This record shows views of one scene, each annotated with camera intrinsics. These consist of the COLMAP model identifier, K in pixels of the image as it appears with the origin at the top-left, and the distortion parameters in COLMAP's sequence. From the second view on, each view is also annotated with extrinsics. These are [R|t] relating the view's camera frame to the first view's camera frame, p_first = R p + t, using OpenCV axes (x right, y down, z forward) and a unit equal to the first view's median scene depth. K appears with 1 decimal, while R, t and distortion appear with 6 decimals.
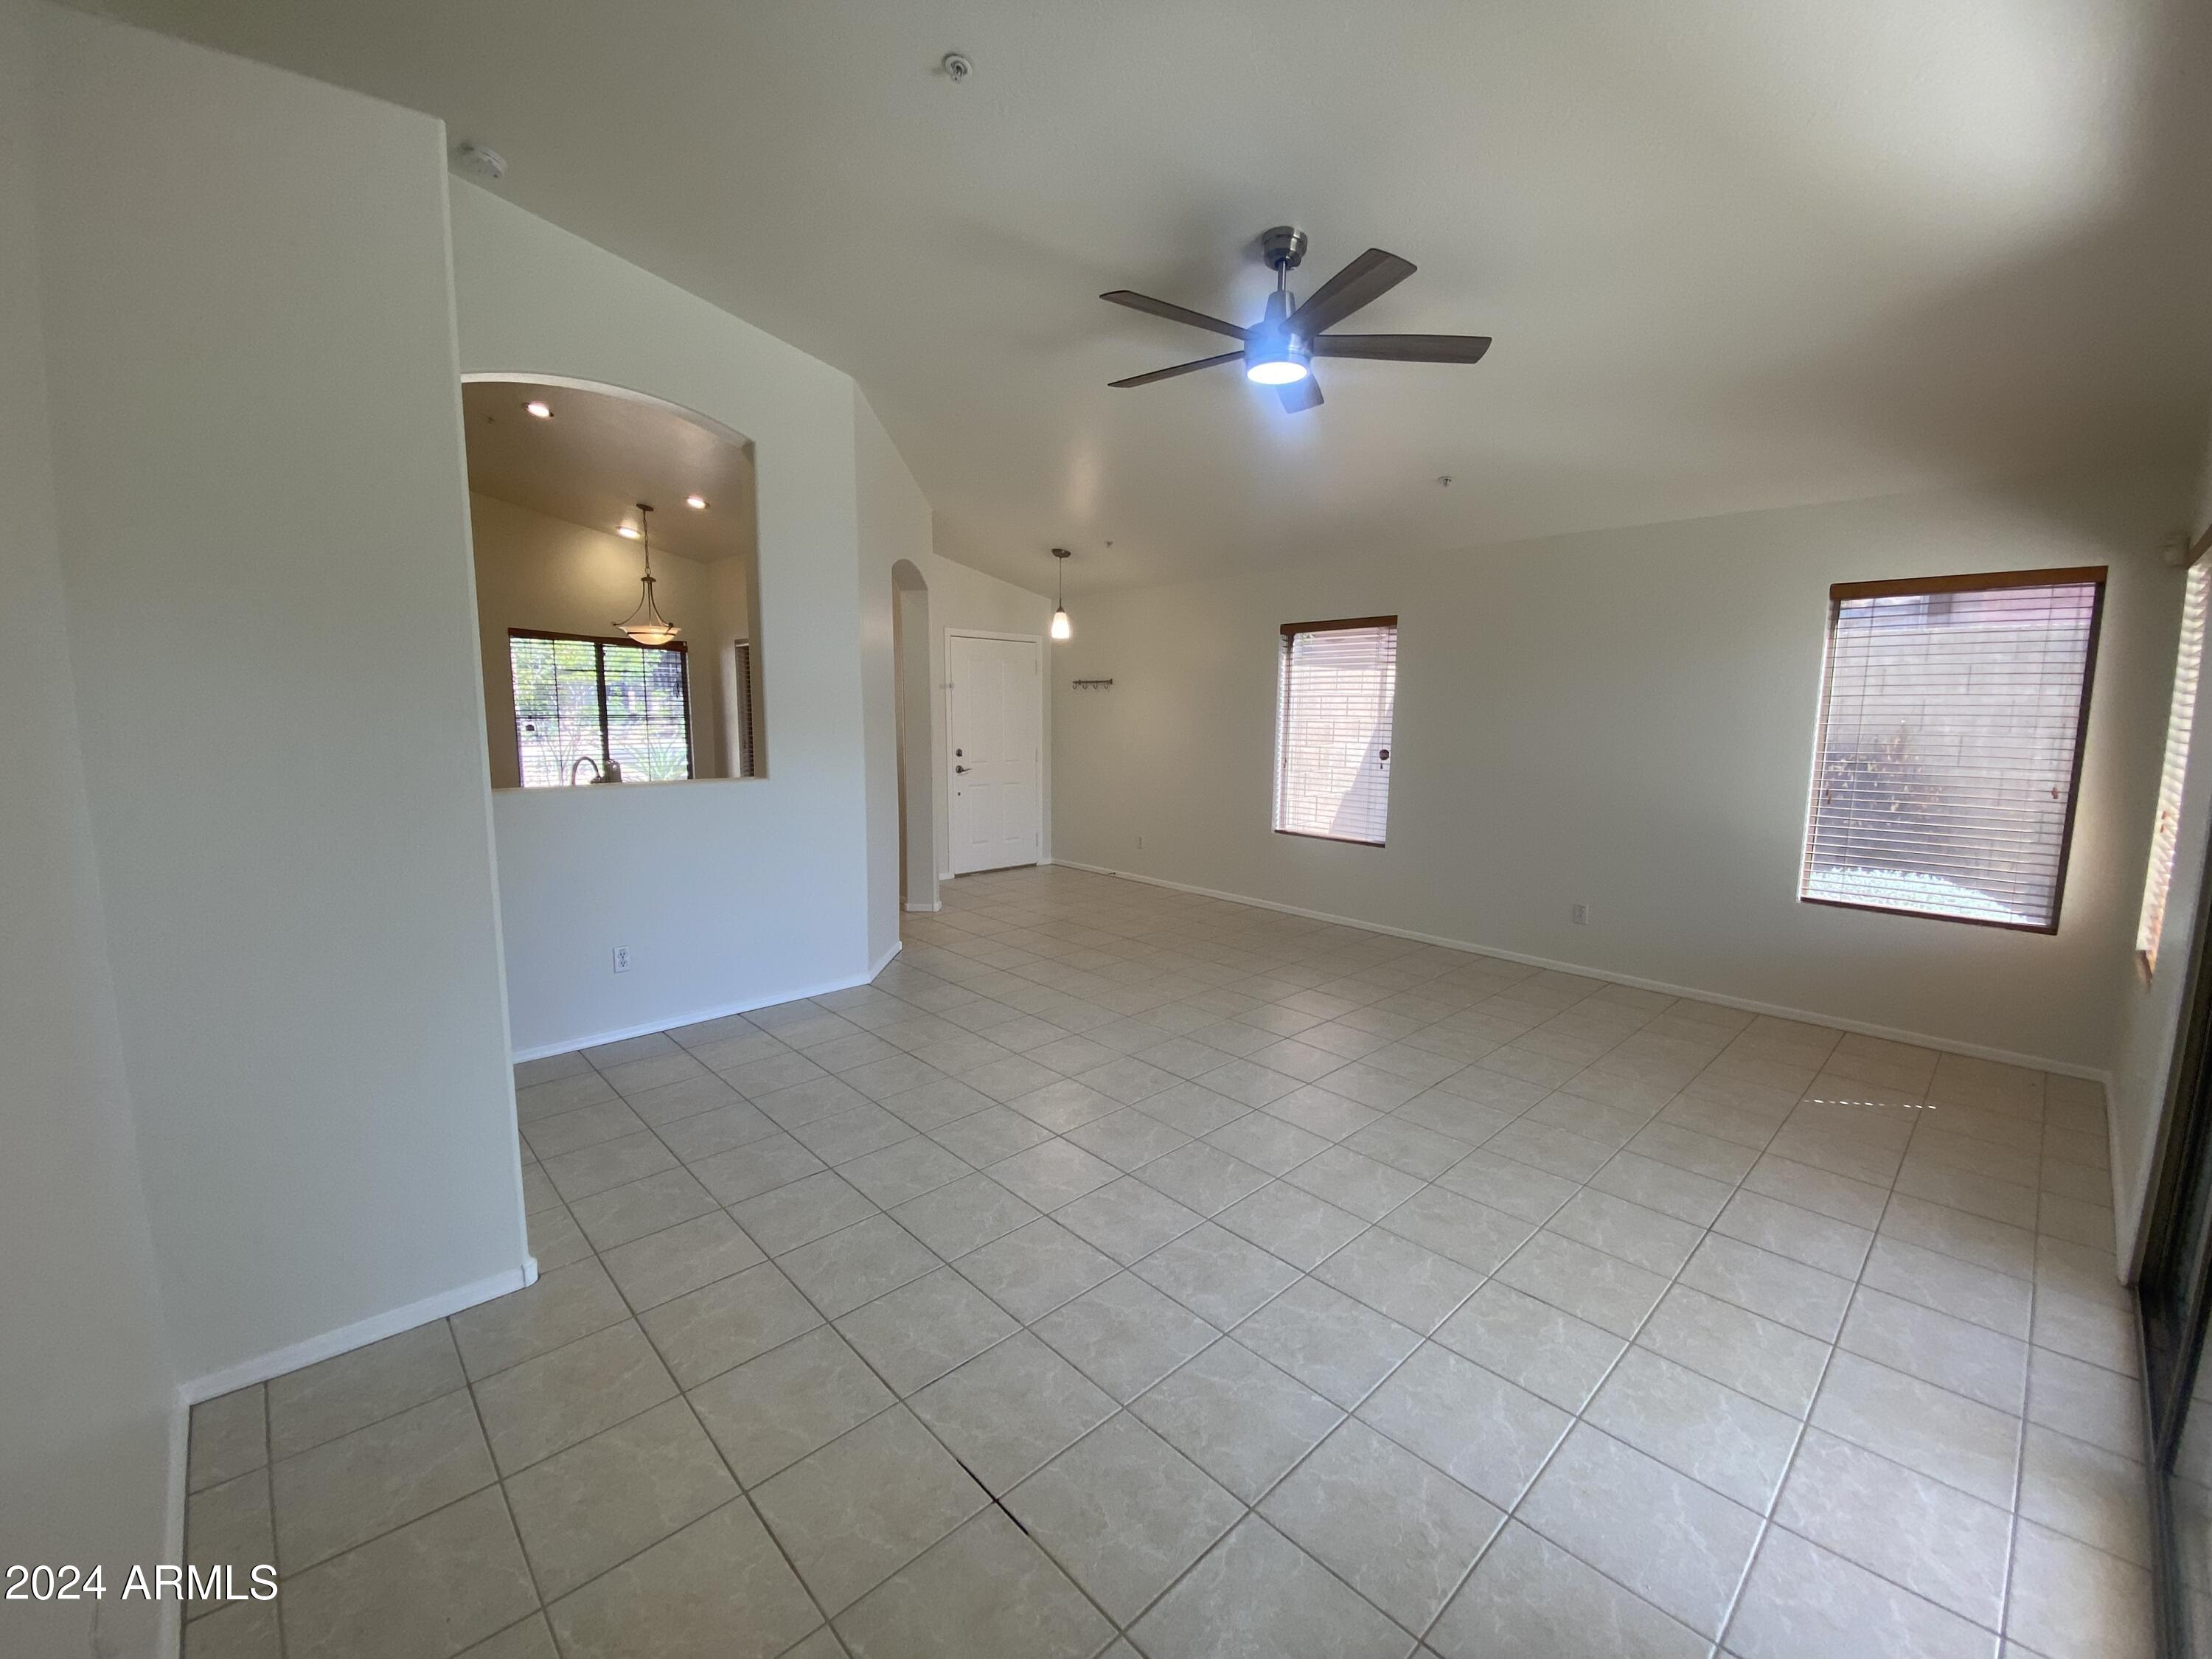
lens RADIAL K [[893.4, 0, 1103.1], [0, 893.4, 826.9], [0, 0, 1]] dist [0.031406, -0.023667]
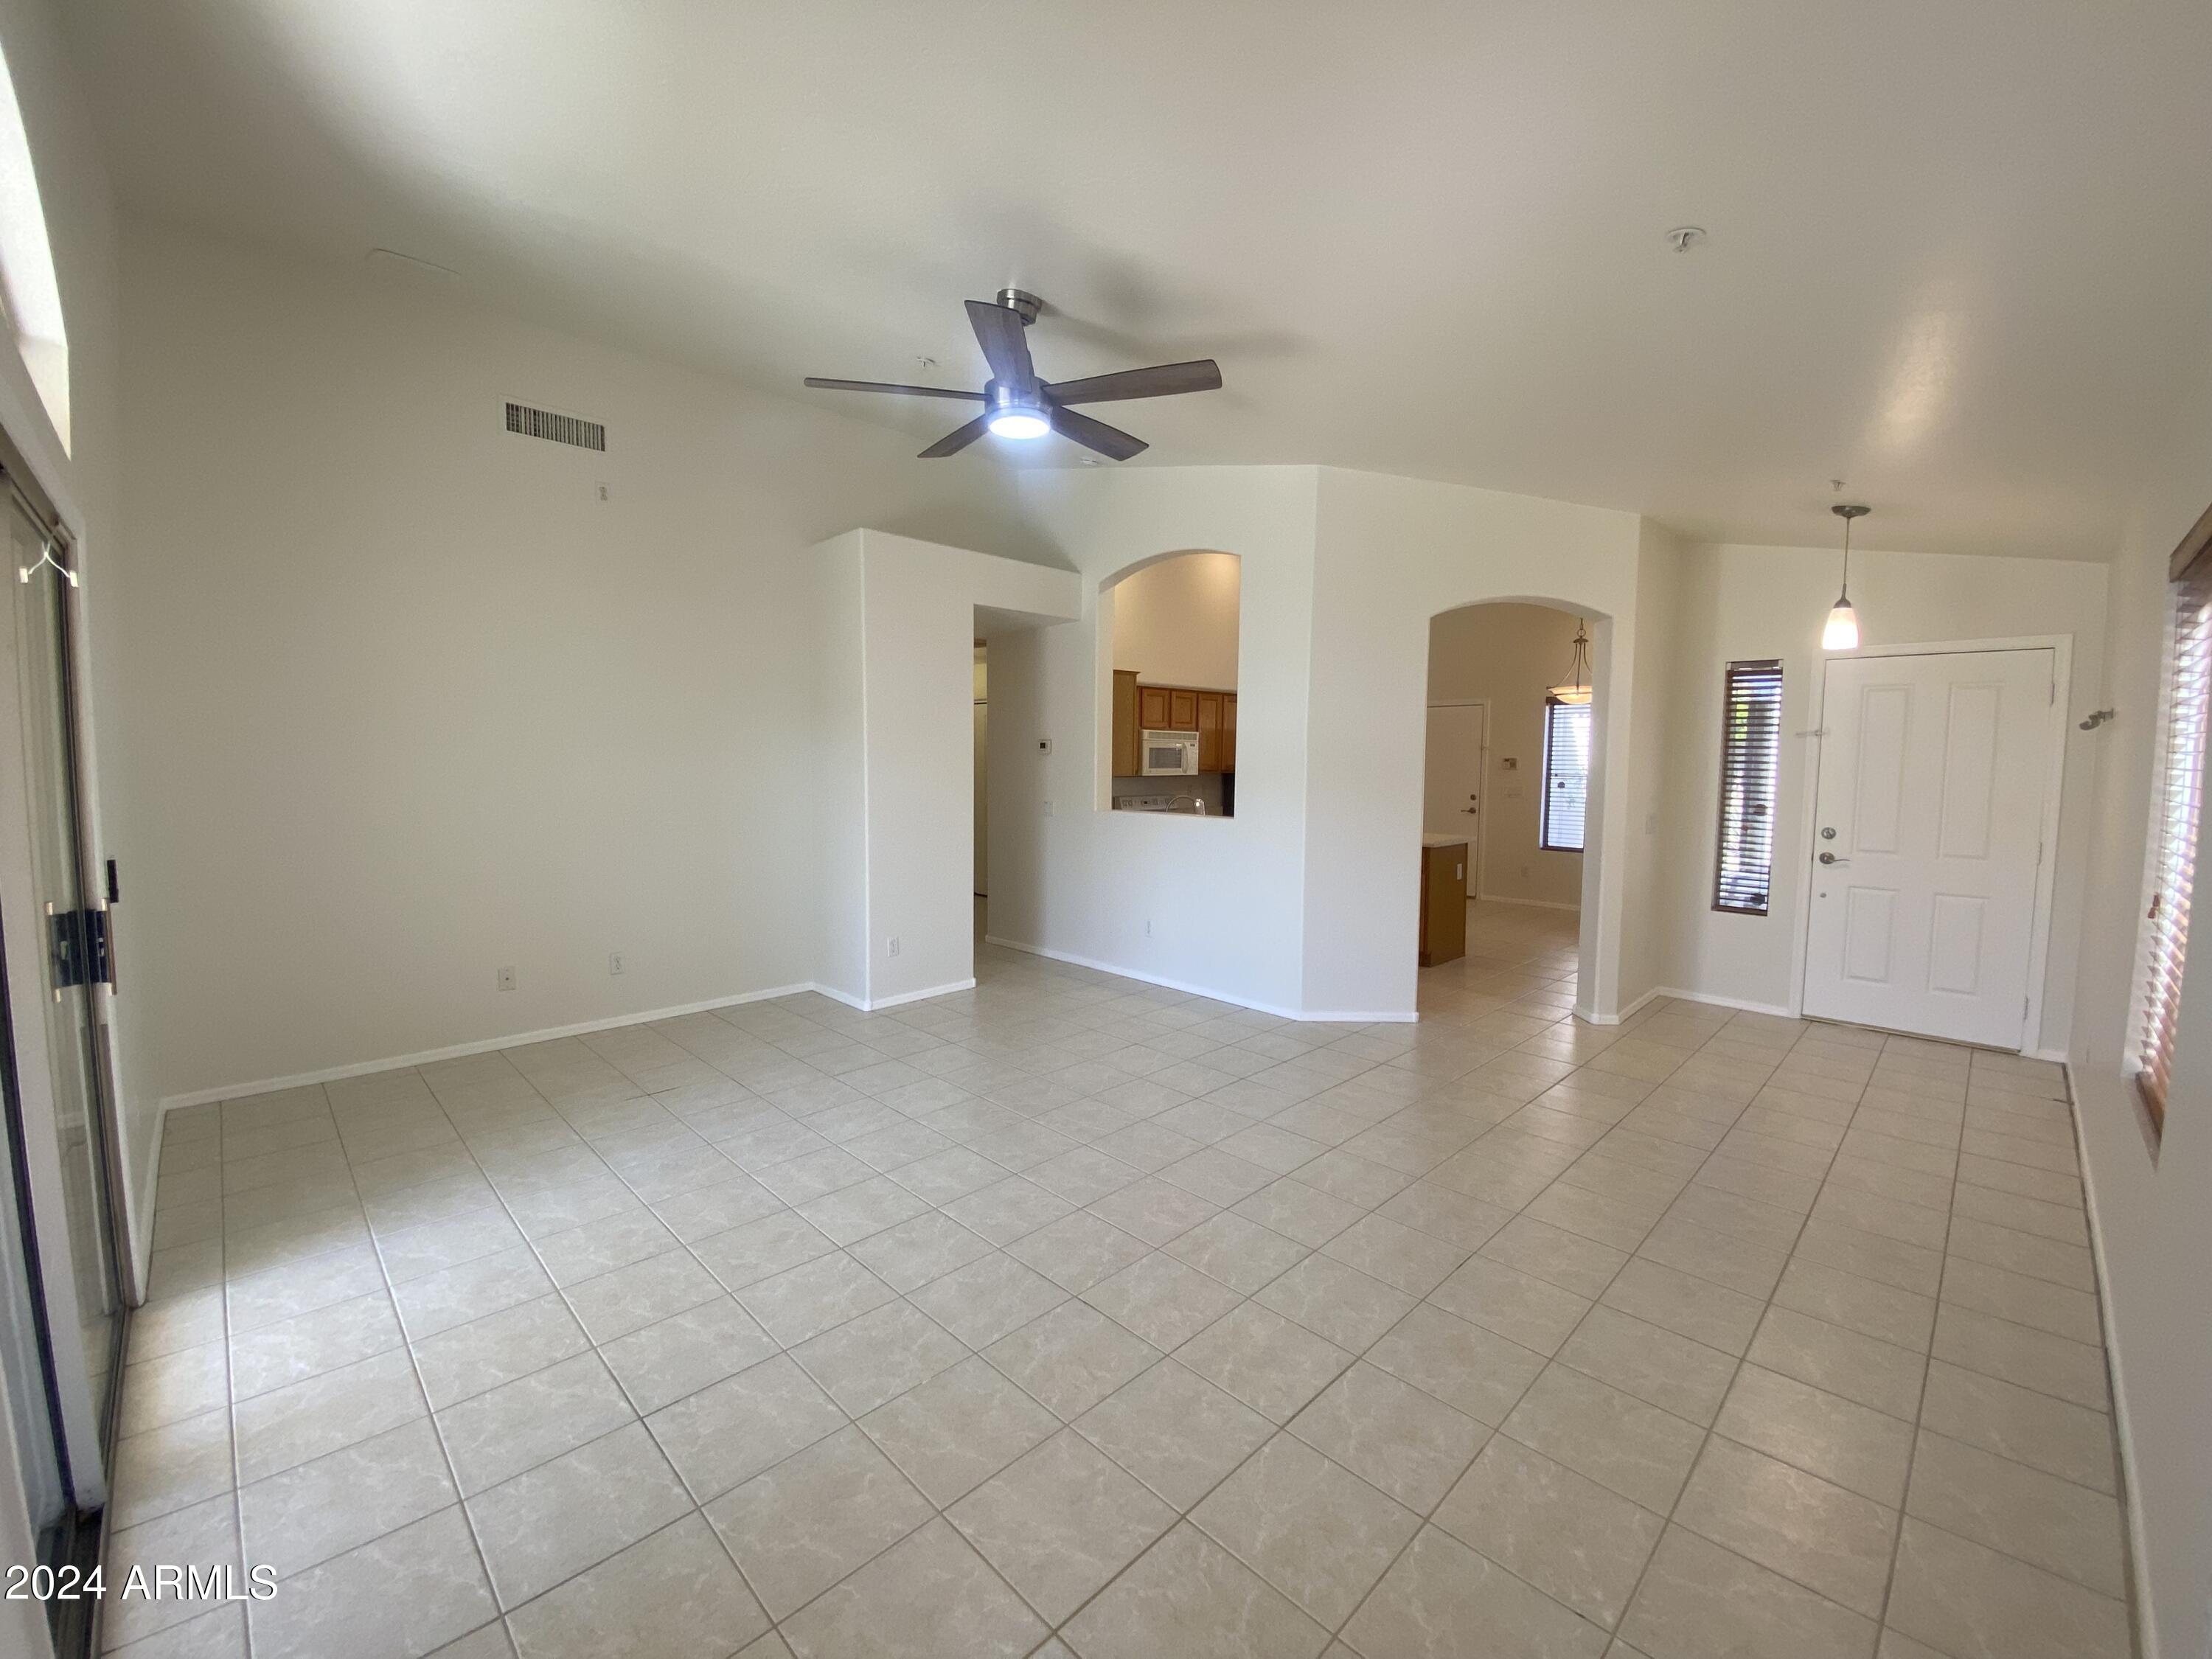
lens RADIAL K [[893.4, 0, 1103.1], [0, 893.4, 826.9], [0, 0, 1]] dist [0.031406, -0.023667]
pose [[0.020862, 0.066724, -0.997553, 1.619436], [-0.139646, 0.988184, 0.063177, -0.181630], [0.989982, 0.137986, 0.029934, 1.483708]]
